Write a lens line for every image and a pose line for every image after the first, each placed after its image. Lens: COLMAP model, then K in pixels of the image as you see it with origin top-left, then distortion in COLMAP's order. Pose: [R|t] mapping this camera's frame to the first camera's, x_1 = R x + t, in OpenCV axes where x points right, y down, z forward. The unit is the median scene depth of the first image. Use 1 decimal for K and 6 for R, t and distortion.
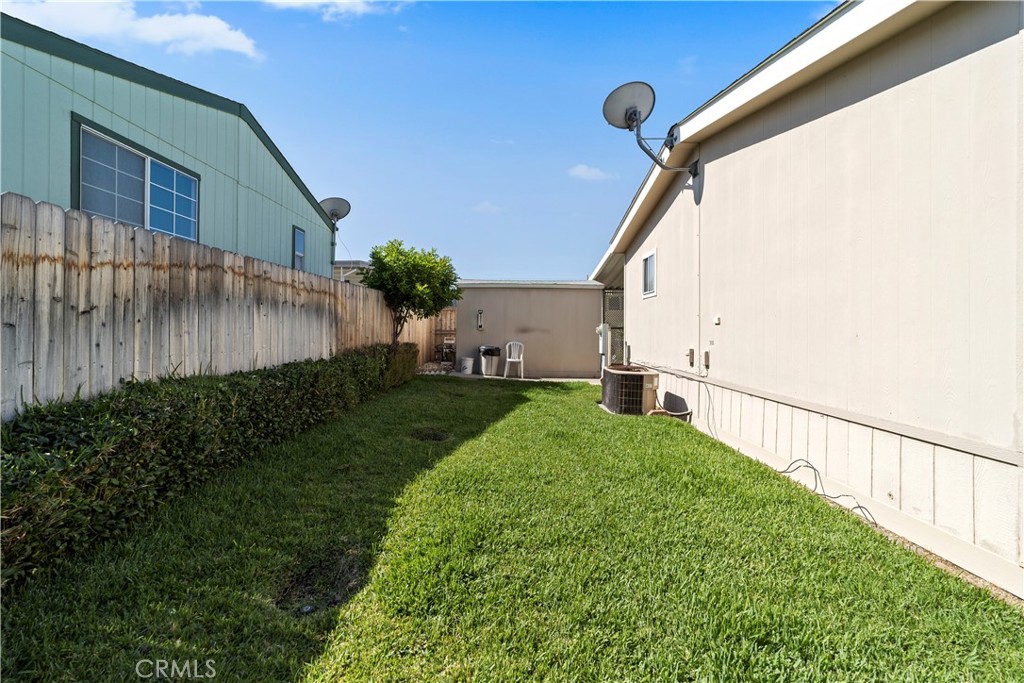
lens RADIAL K [[406.5, 0, 510.1], [0, 406.5, 320.7], [0, 0, 1]] dist [-0.001827, 0.008059]
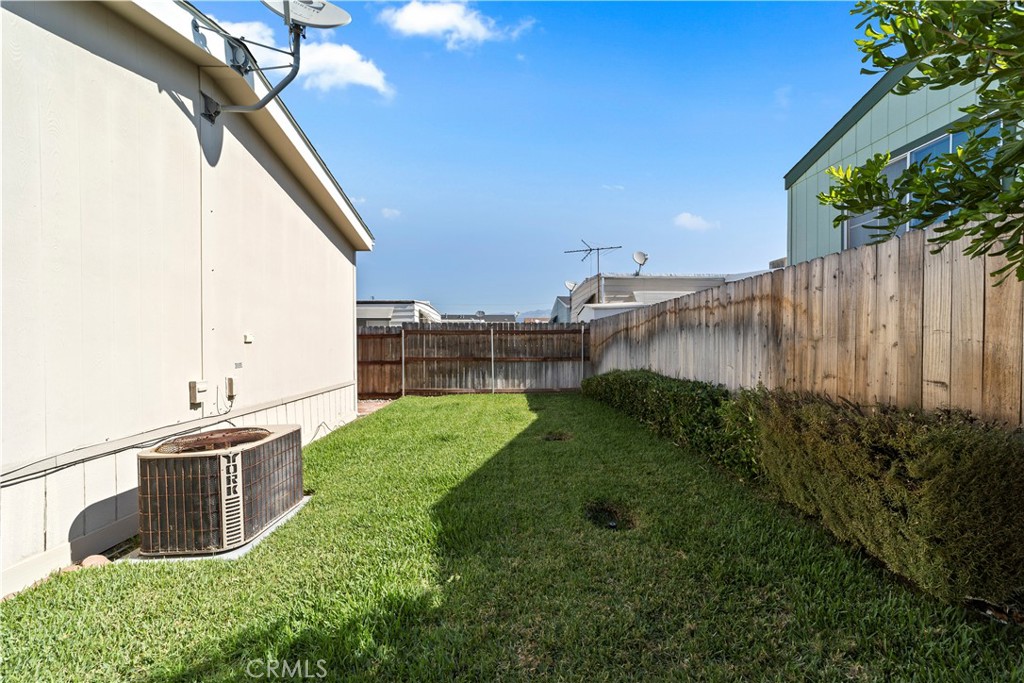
lens RADIAL K [[394.4, 0, 513.3], [0, 394.4, 346.7], [0, 0, 1]] dist [-0.013877, 0.007469]
pose [[-0.999455, -0.004773, -0.032666, -0.023311], [-0.004331, 0.999898, -0.013586, 0.025306], [0.032728, -0.013438, -0.999374, 1.779199]]
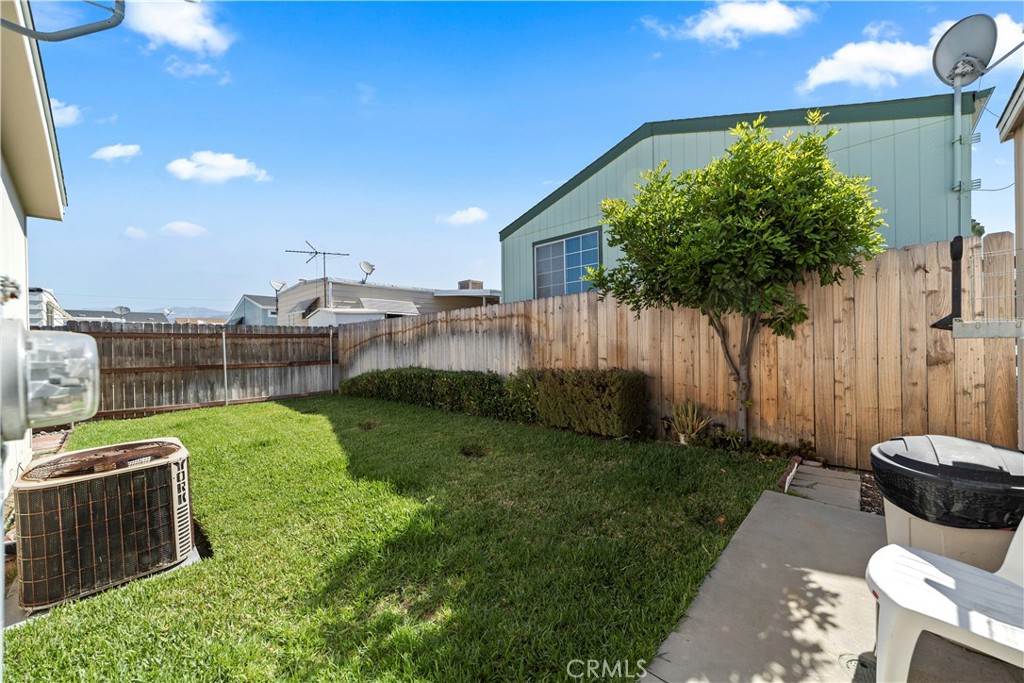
lens RADIAL K [[394.4, 0, 513.3], [0, 394.4, 346.7], [0, 0, 1]] dist [-0.013877, 0.007469]
pose [[-0.692393, 0.007485, -0.721482, 0.360352], [0.027306, 0.999502, -0.015836, 0.036026], [0.721004, -0.030665, -0.692252, 1.887872]]
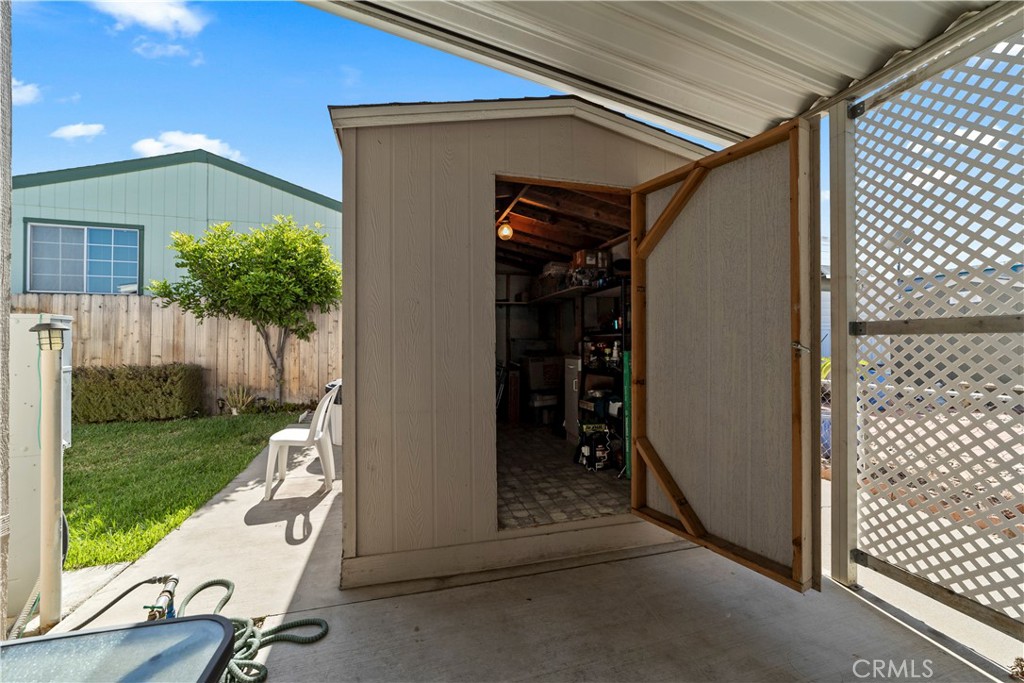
lens RADIAL K [[400.8, 0, 514.5], [0, 400.8, 339.5], [0, 0, 1]] dist [-0.021103, 0.008078]
pose [[0.283934, -0.018991, -0.958656, 0.857901], [0.024933, 0.999612, -0.012417, 0.048969], [0.958520, -0.020377, 0.284298, 2.021827]]
